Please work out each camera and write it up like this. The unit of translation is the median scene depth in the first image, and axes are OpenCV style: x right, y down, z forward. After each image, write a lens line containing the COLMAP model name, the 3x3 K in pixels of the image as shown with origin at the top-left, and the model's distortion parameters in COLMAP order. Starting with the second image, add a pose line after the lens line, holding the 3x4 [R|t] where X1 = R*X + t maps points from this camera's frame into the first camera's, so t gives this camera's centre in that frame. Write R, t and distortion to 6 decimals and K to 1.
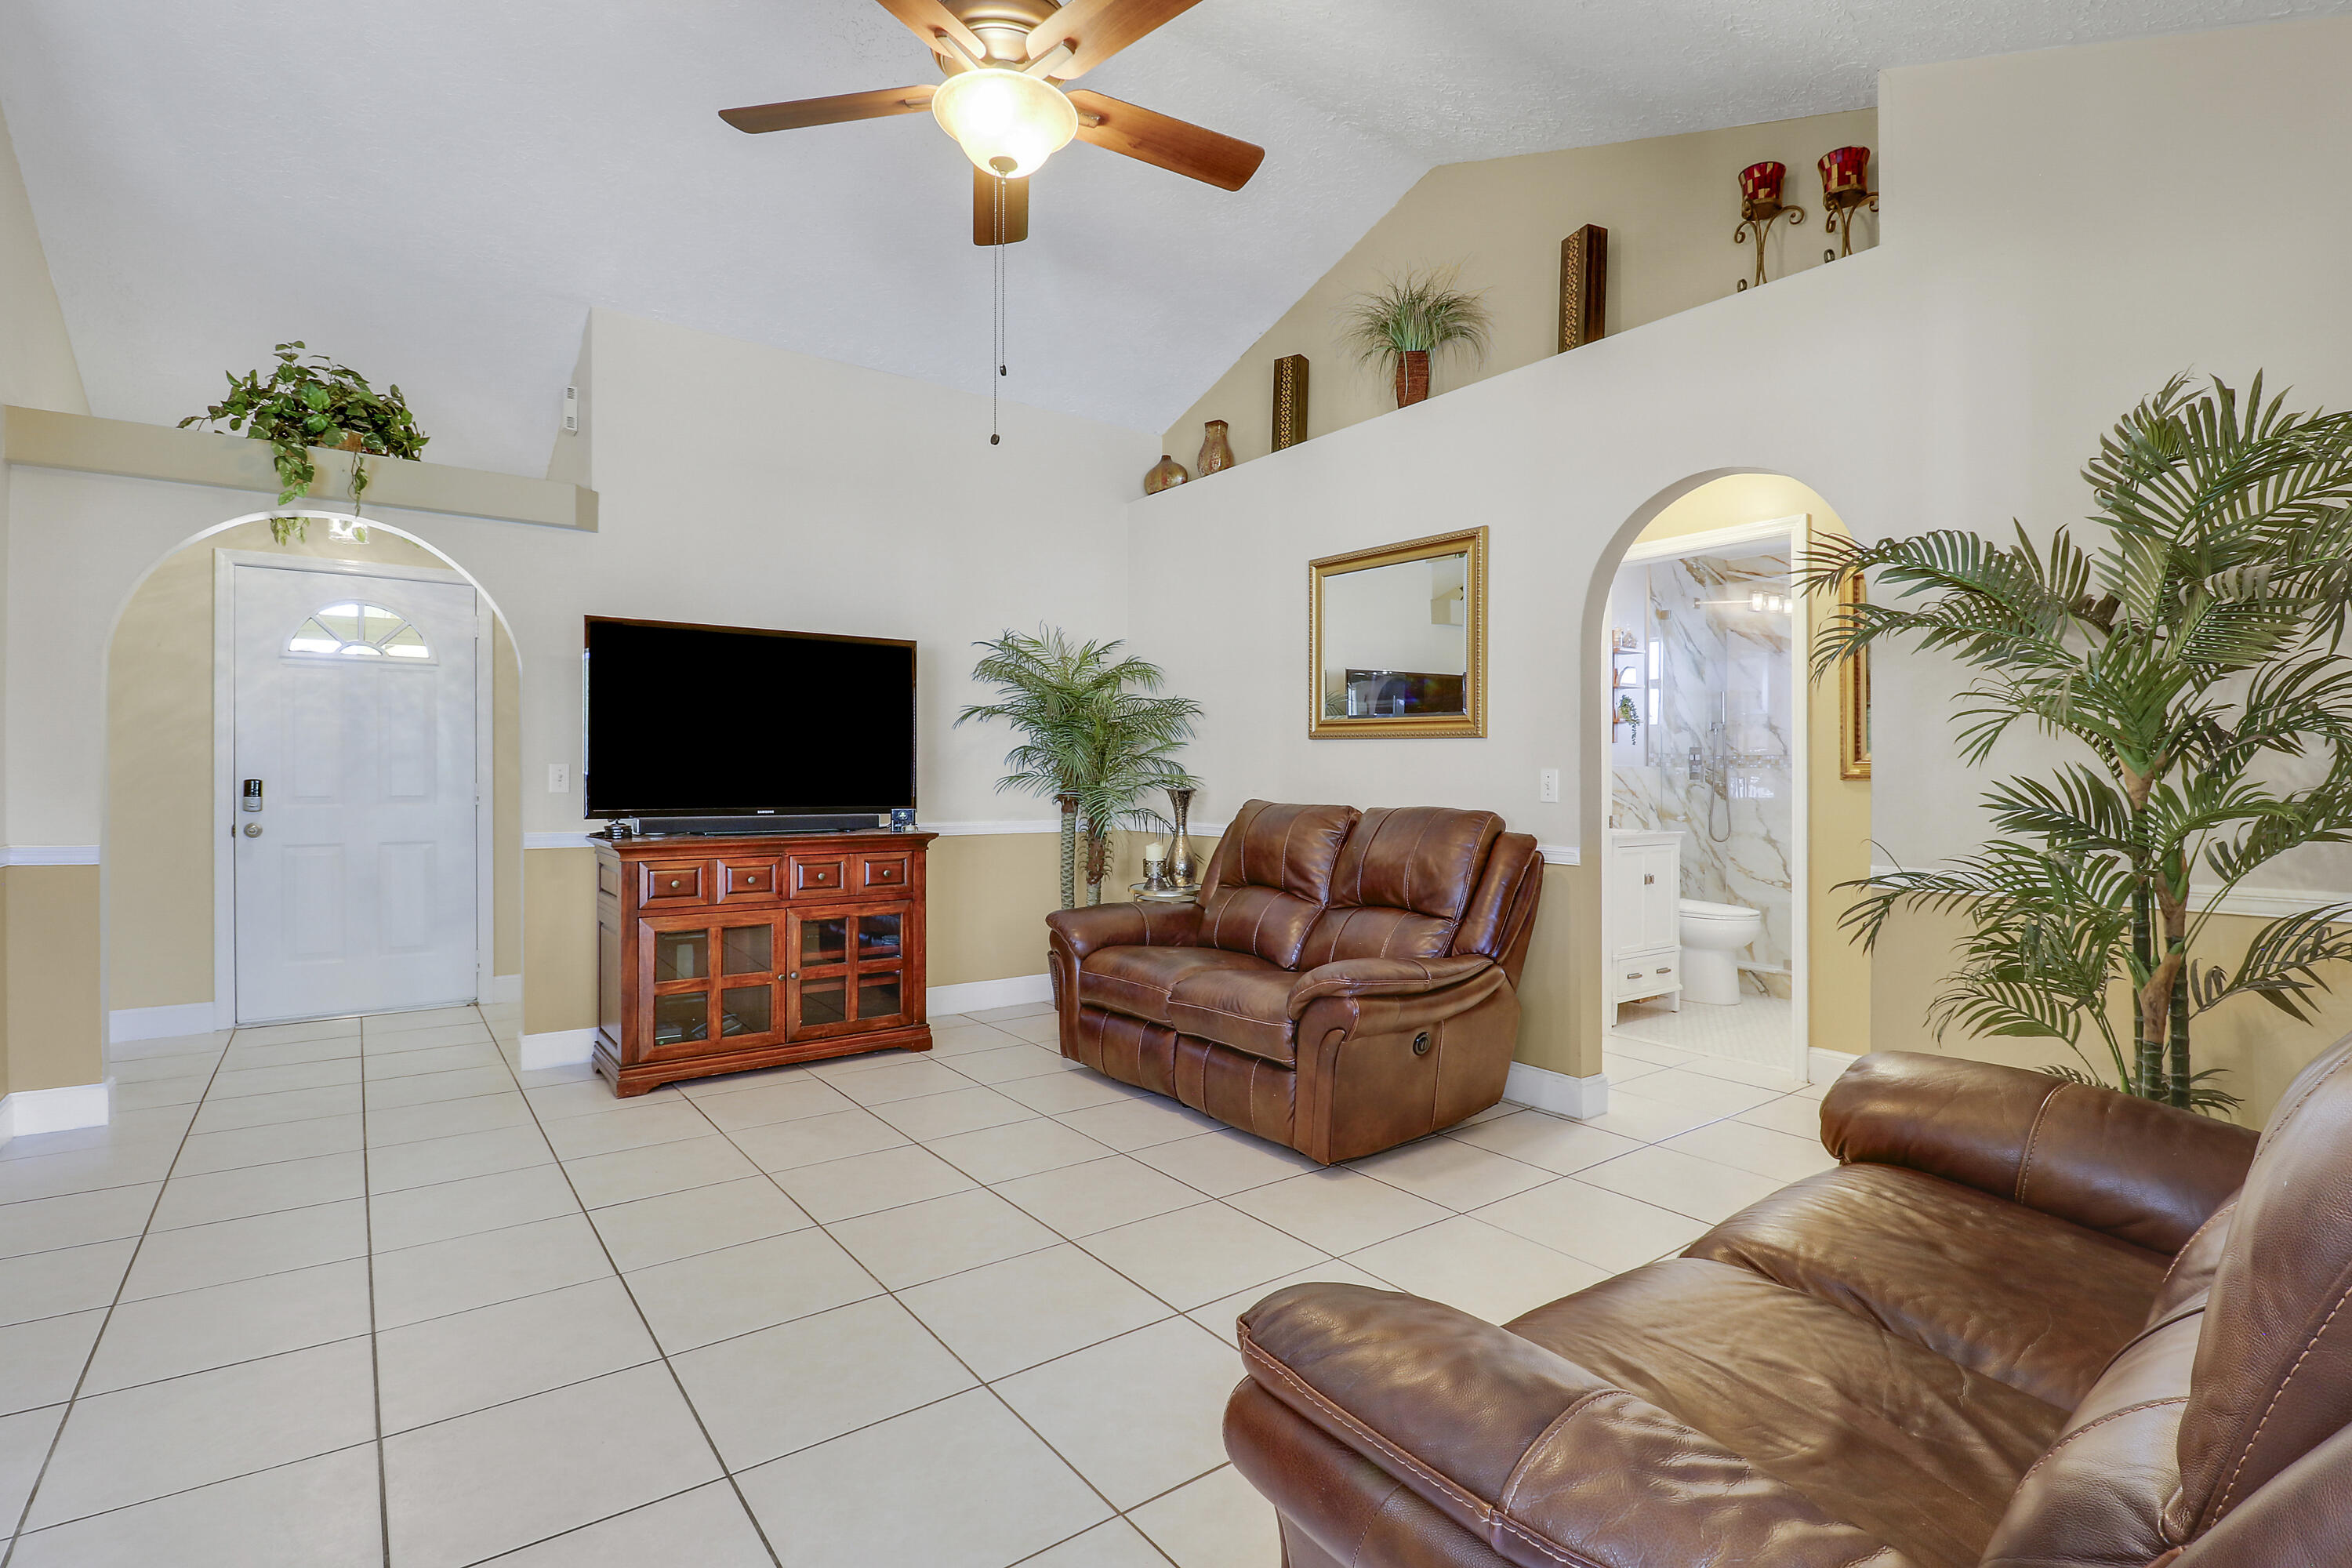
lens RADIAL K [[1108.2, 0, 1182.2], [0, 1108.2, 783.6], [0, 0, 1]] dist [-0.001691, -0.008876]
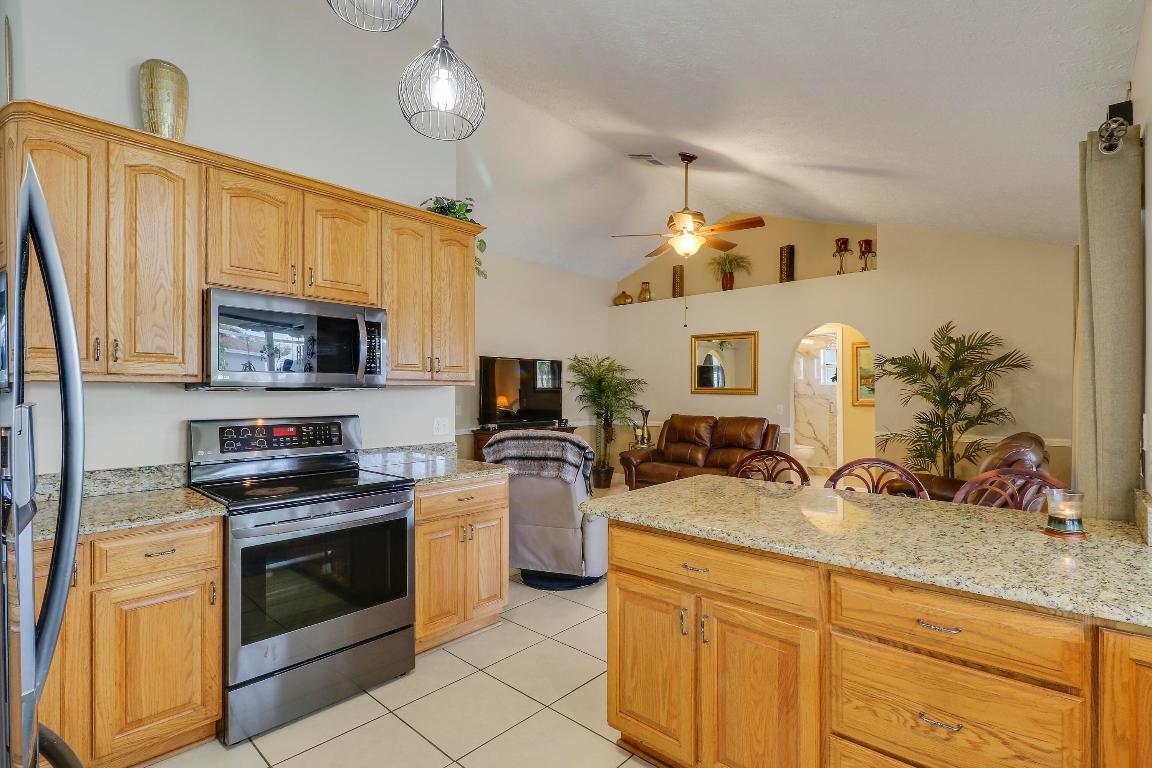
lens RADIAL K [[548.6, 0, 579.0], [0, 548.6, 393.0], [0, 0, 1]] dist [-0.009834, -0.000151]
pose [[0.983872, -0.002549, 0.178858, -0.580901], [0.004141, 0.999955, -0.008526, -0.039619], [-0.178829, 0.009129, 0.983838, -0.543112]]
